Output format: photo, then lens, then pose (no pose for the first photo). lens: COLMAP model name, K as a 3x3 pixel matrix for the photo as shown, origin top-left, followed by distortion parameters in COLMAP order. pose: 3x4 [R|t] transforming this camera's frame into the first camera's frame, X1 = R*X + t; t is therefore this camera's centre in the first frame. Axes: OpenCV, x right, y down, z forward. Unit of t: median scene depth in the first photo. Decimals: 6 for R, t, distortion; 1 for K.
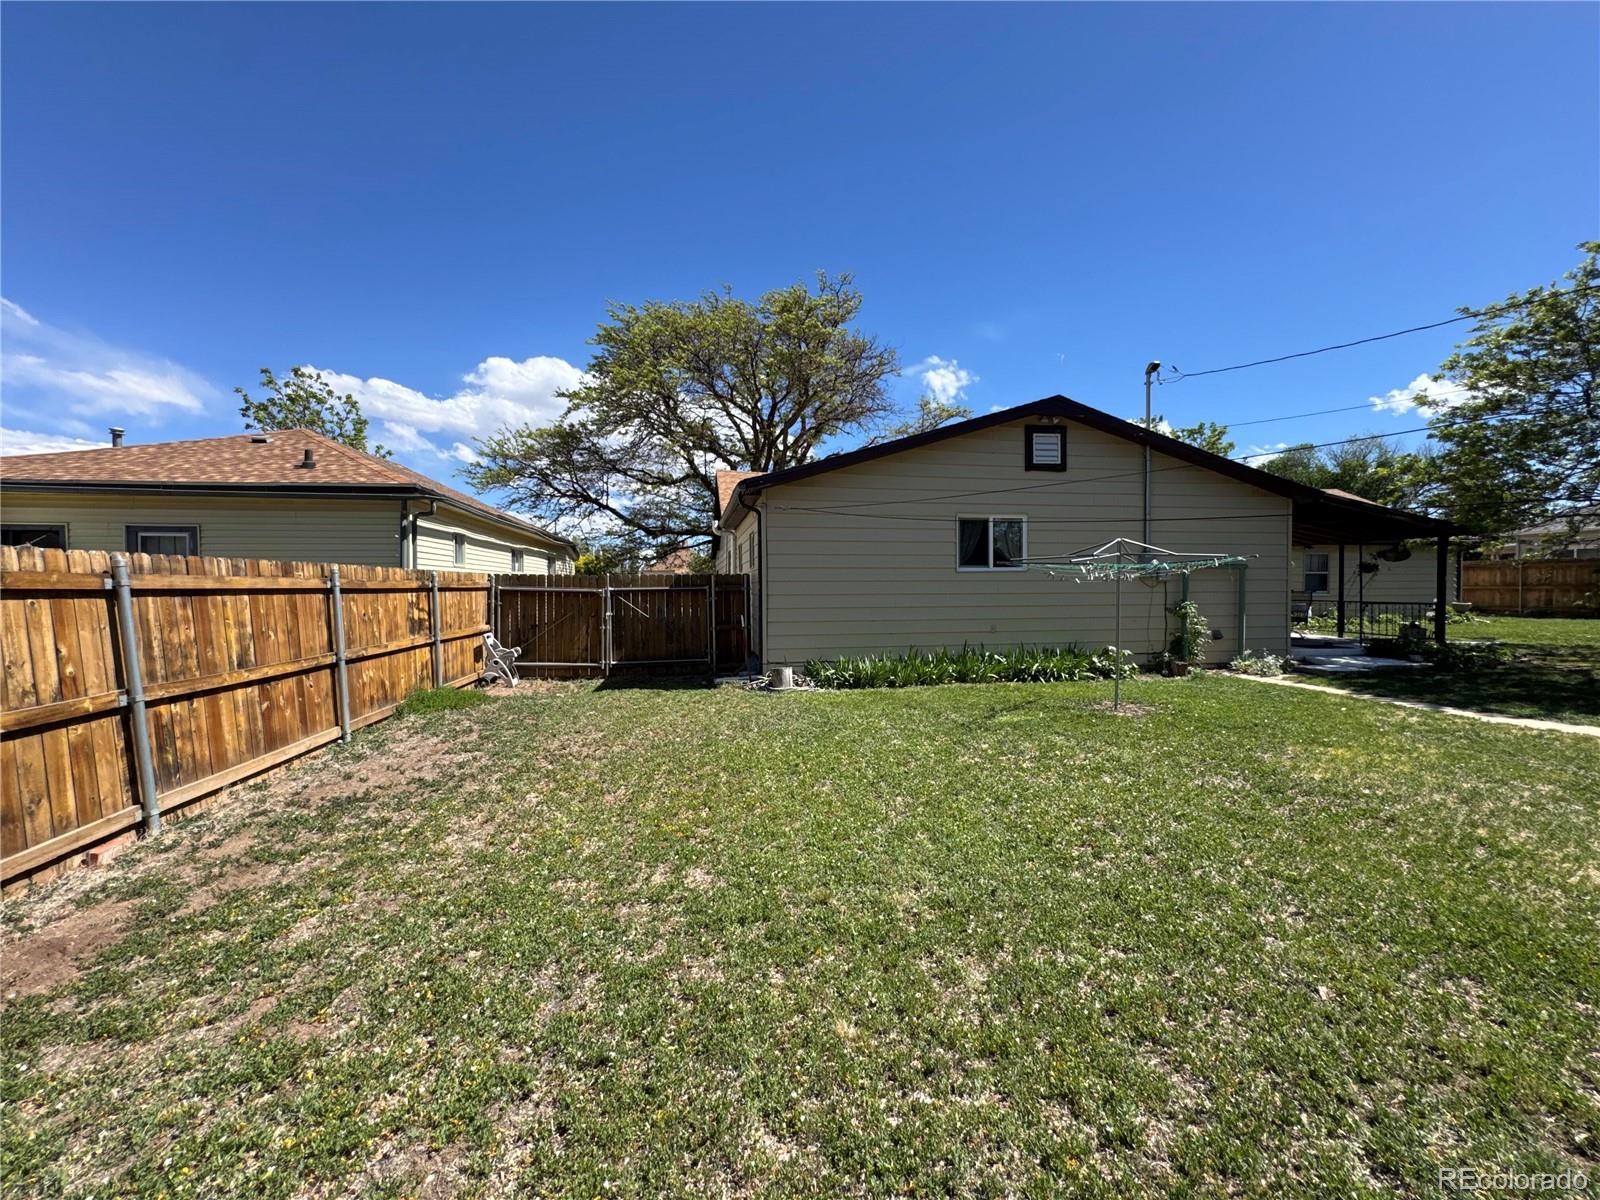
lens RADIAL K [[643.3, 0, 800.0], [0, 643.3, 600.0], [0, 0, 1]] dist [0.001622, -0.000125]
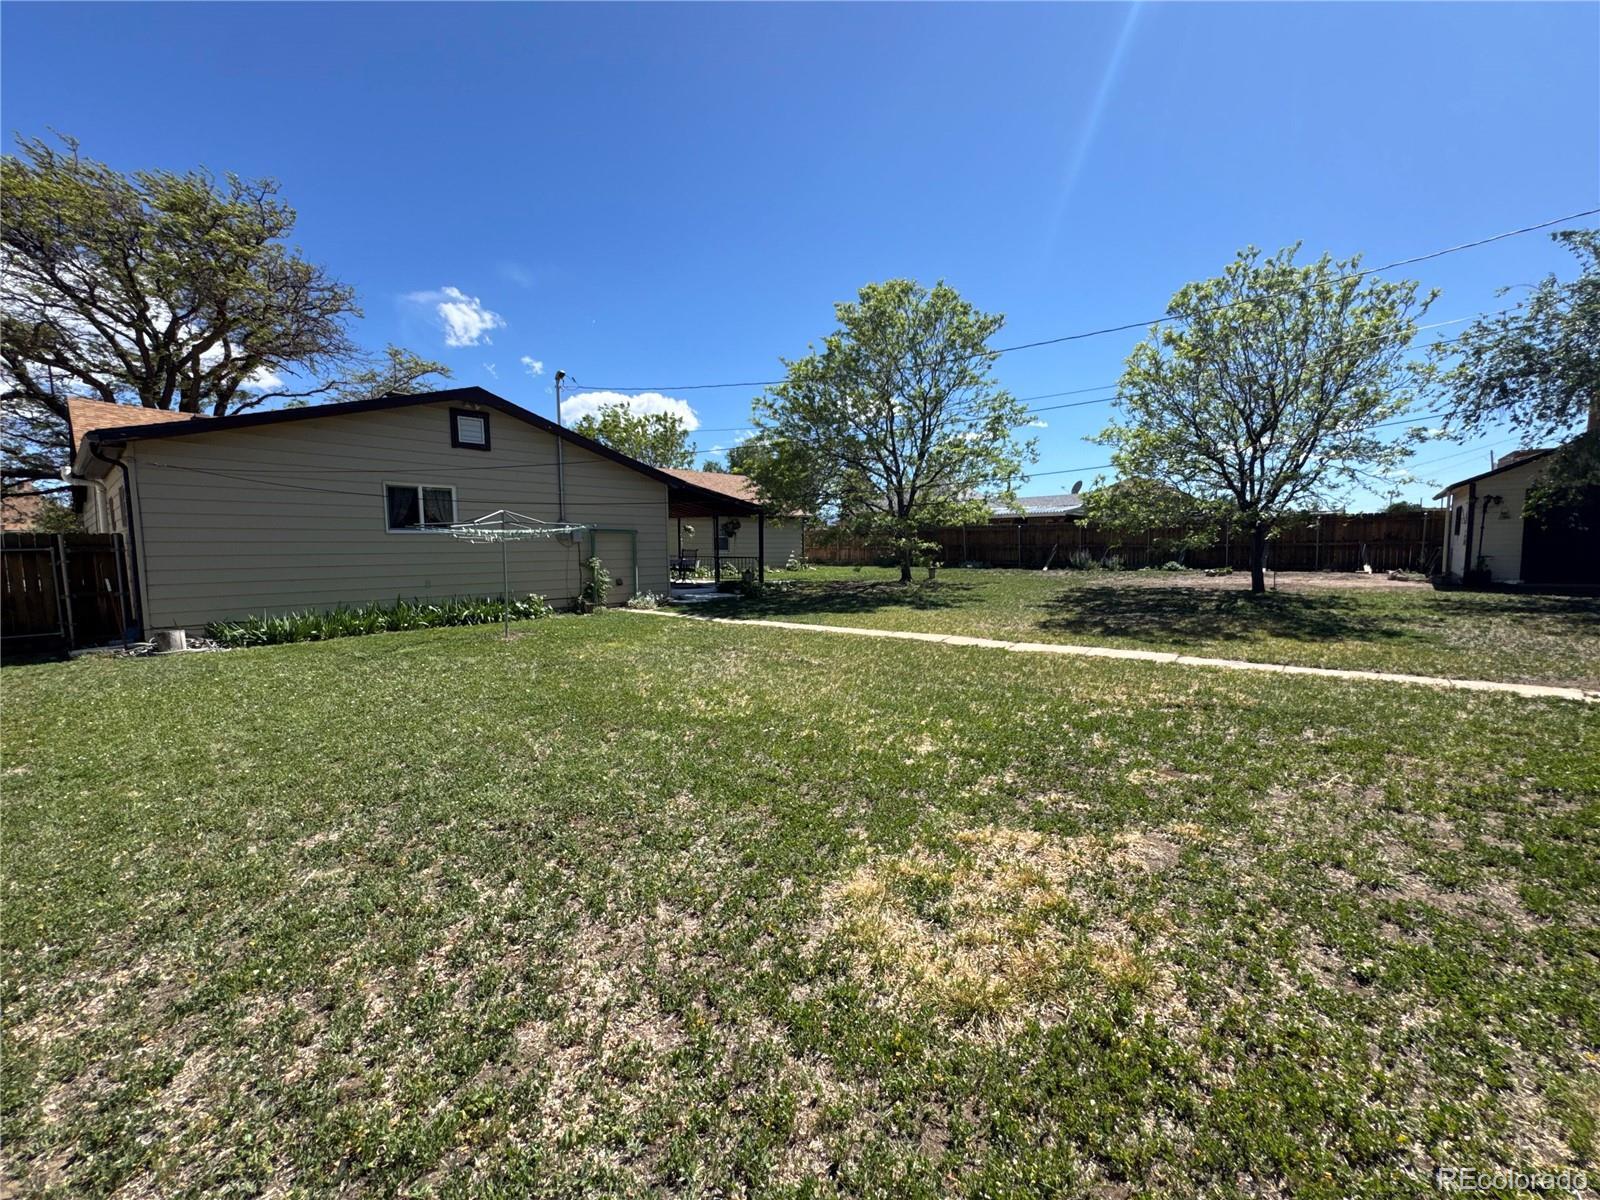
lens RADIAL K [[643.3, 0, 800.0], [0, 643.3, 600.0], [0, 0, 1]] dist [0.001622, -0.000125]
pose [[0.769584, -0.055045, 0.636169, 0.077146], [0.017284, 0.997708, 0.065418, 0.009934], [-0.638312, -0.039349, 0.768771, -0.309699]]
